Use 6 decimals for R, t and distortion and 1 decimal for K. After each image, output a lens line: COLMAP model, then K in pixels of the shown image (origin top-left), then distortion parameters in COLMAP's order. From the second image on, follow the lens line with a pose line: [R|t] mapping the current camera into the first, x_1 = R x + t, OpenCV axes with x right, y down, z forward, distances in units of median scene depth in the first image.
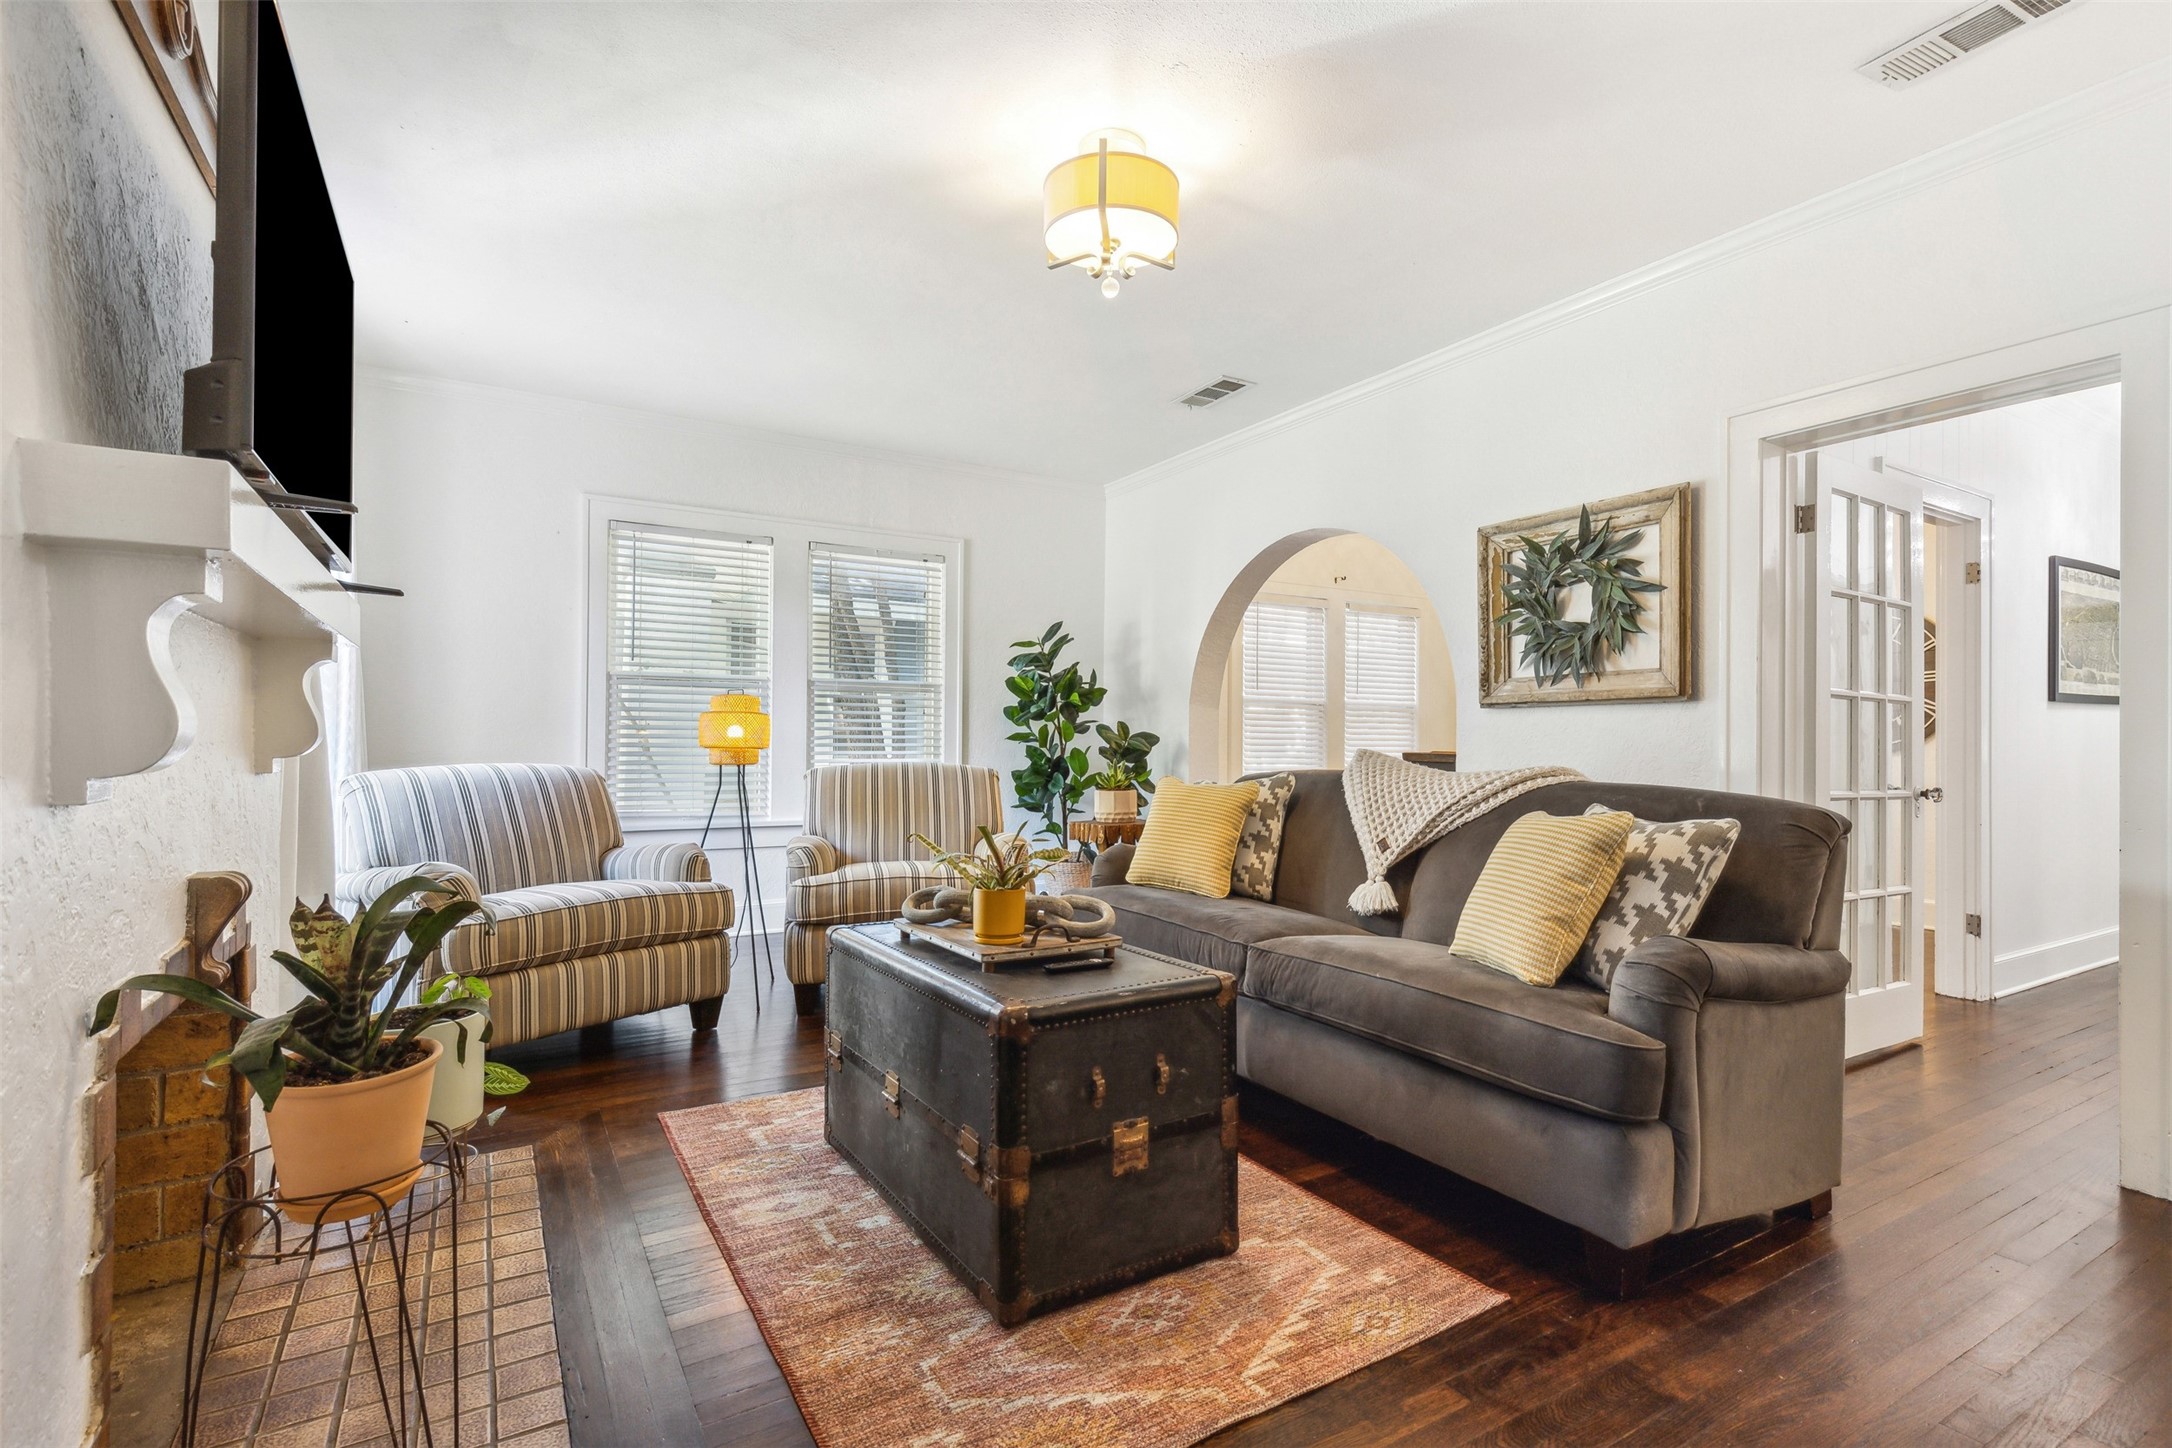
lens RADIAL K [[1005.1, 0, 1095.7], [0, 1005.1, 728.7], [0, 0, 1]] dist [-0.001686, -0.000312]
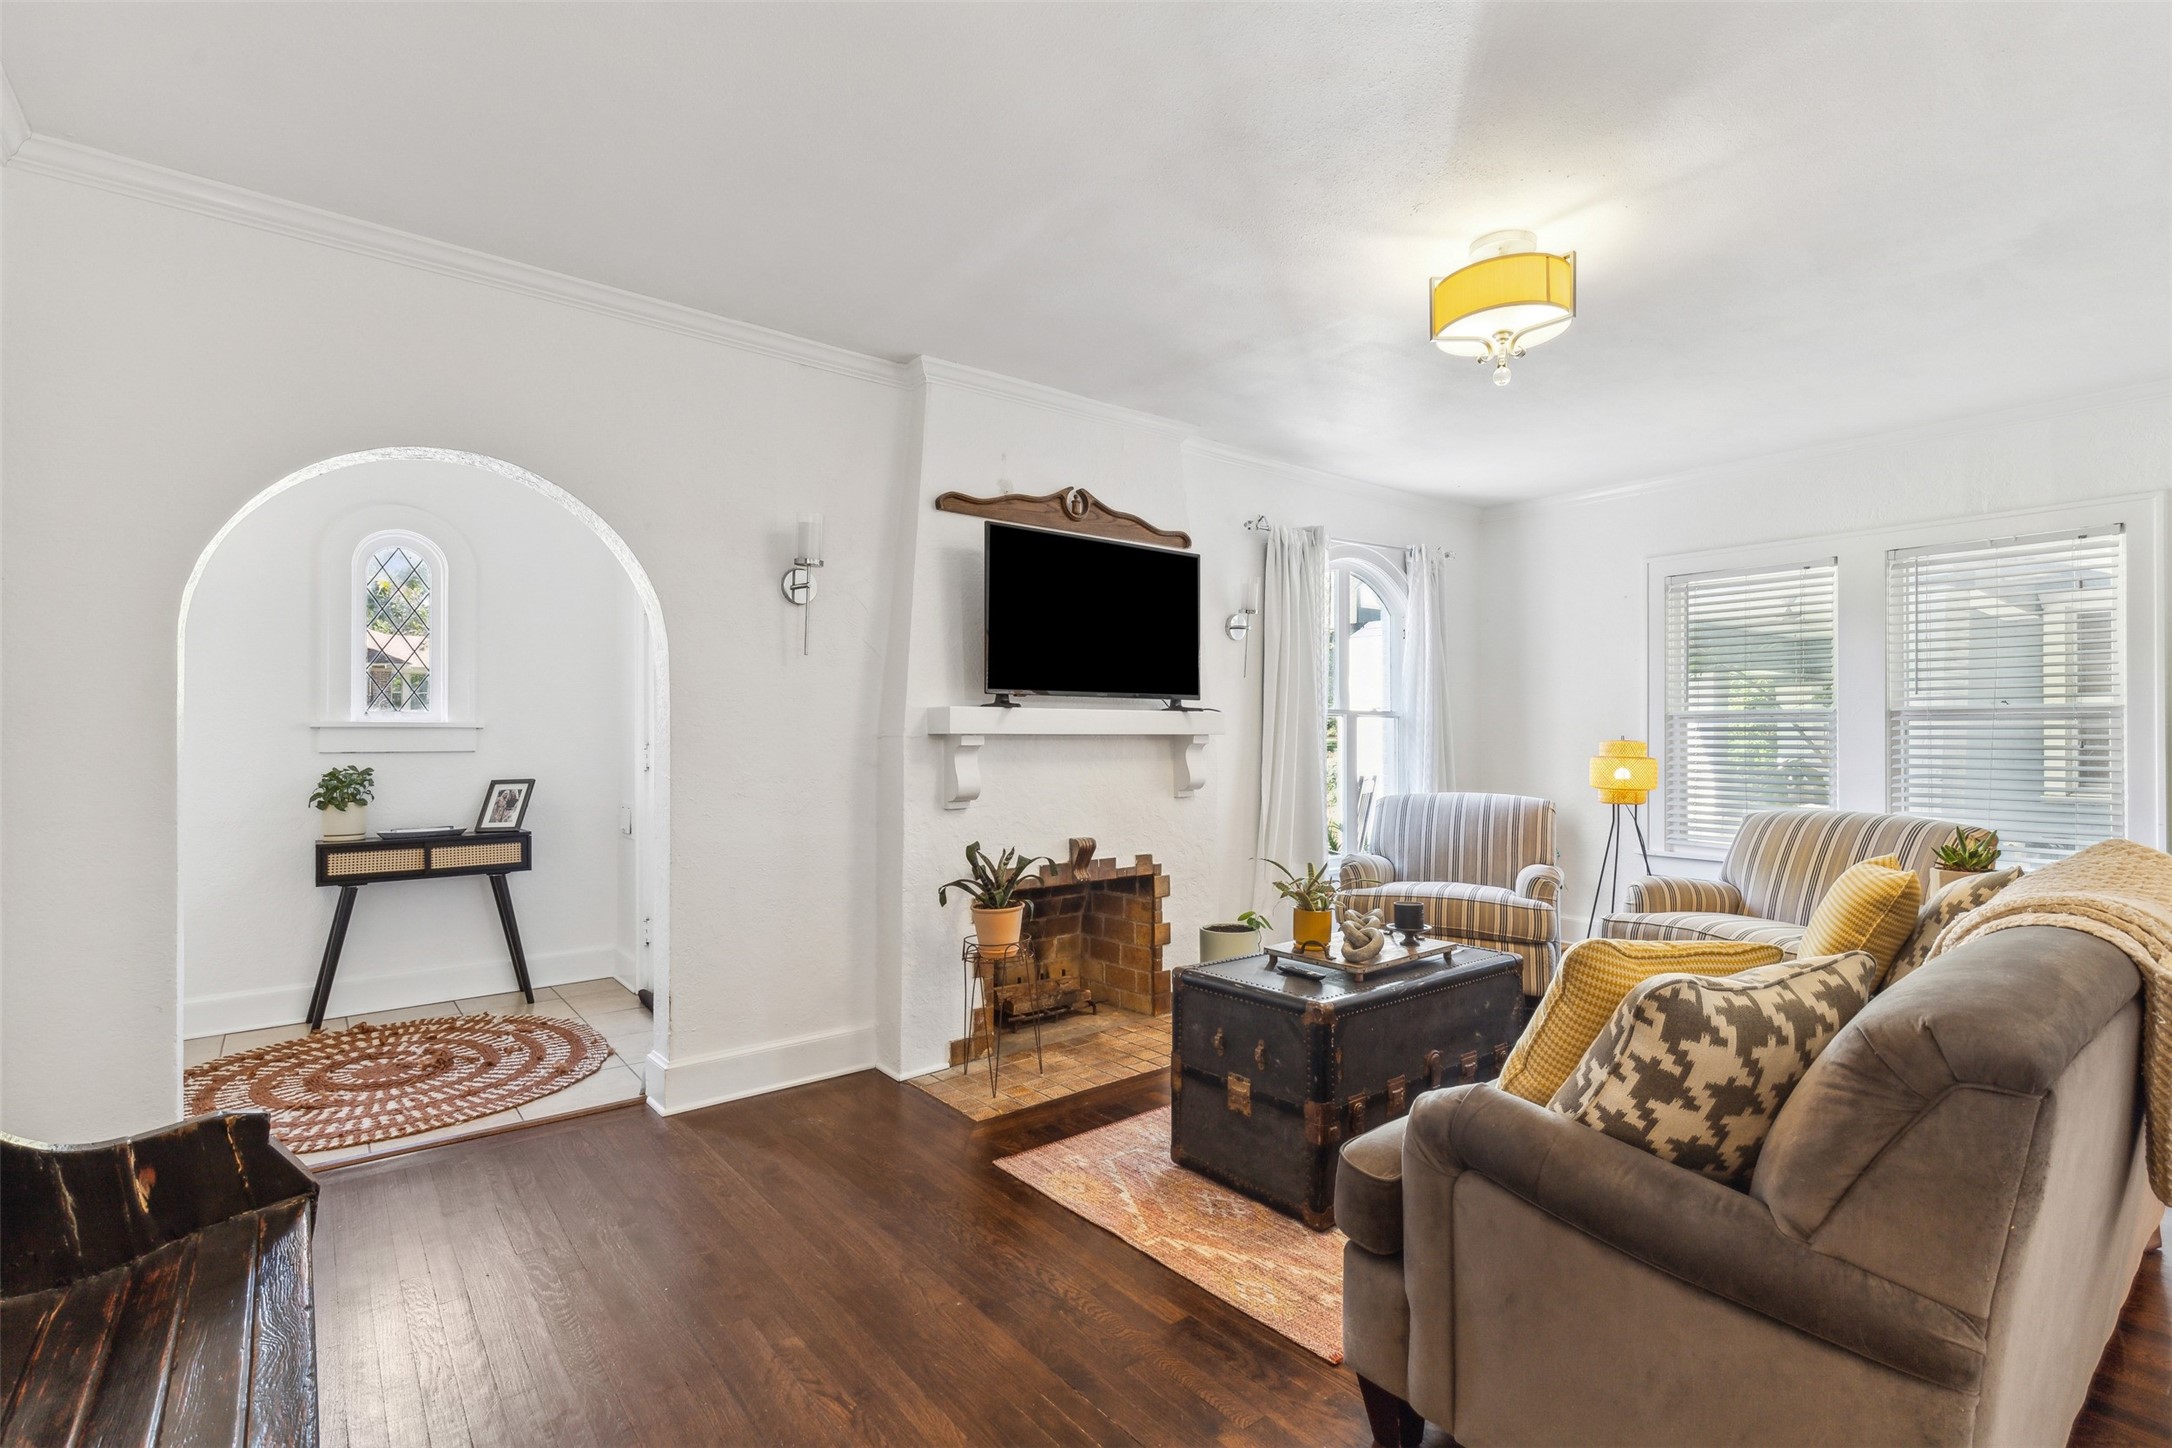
lens RADIAL K [[1005.1, 0, 1095.7], [0, 1005.1, 728.7], [0, 0, 1]] dist [-0.001686, -0.000312]
pose [[0.129073, -0.012852, -0.991552, 1.400948], [0.008535, 0.999893, -0.011849, -0.082729], [0.991598, -0.006934, 0.129169, 0.613207]]
